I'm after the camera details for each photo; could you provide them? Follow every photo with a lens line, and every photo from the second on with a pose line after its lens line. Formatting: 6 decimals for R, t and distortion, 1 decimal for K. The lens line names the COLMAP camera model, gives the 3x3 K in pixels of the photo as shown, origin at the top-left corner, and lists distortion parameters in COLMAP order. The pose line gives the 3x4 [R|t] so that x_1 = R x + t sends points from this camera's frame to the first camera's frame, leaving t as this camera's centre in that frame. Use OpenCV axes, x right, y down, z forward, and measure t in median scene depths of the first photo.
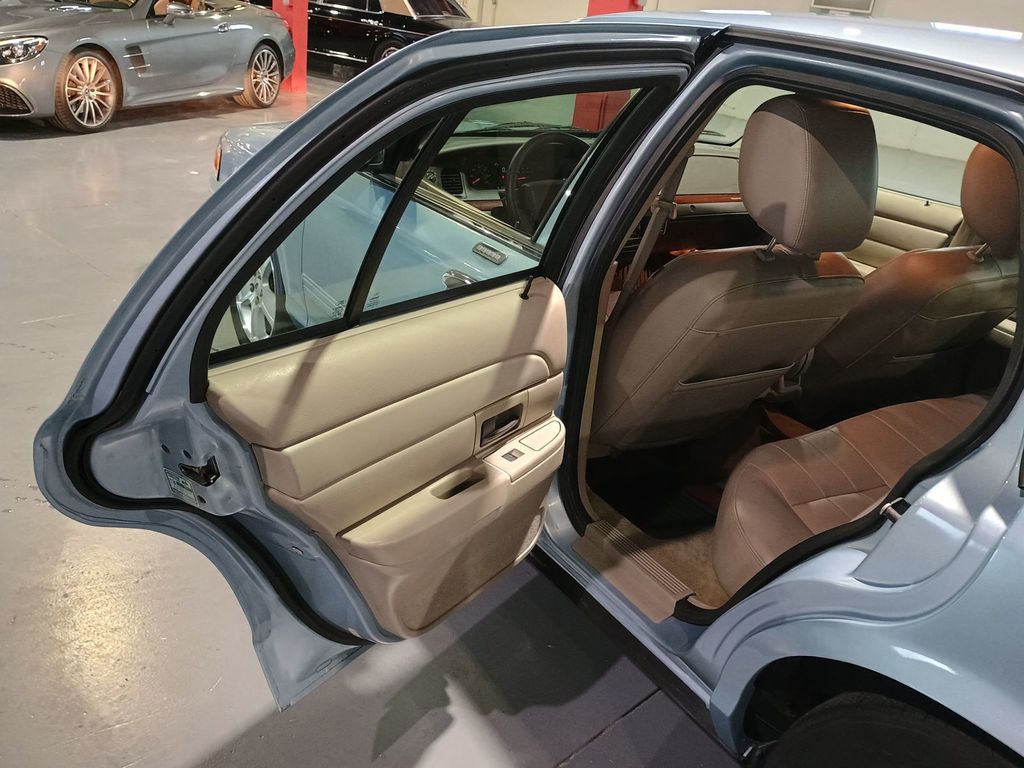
lens RADIAL K [[899.8, 0, 523.9], [0, 899.8, 382.8], [0, 0, 1]] dist [0.043184, 0.001811]
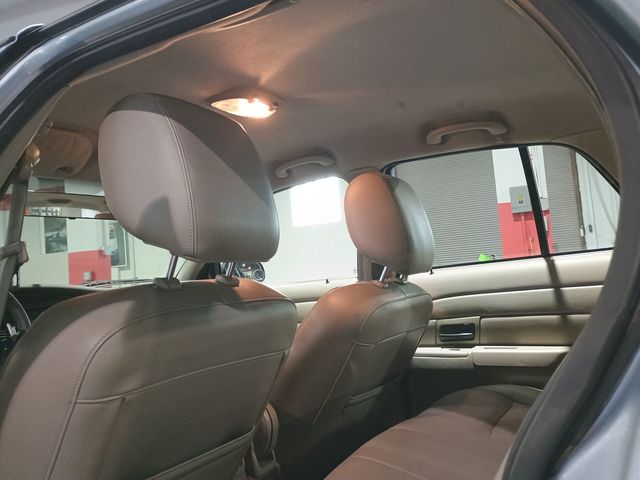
lens RADIAL K [[562.4, 0, 327.4], [0, 562.4, 239.2], [0, 0, 1]] dist [0.043184, 0.001811]
pose [[0.882609, -0.158630, 0.442536, 0.146641], [0.340932, 0.864120, -0.370218, 0.046789], [-0.323676, 0.477633, 0.816762, 0.444539]]
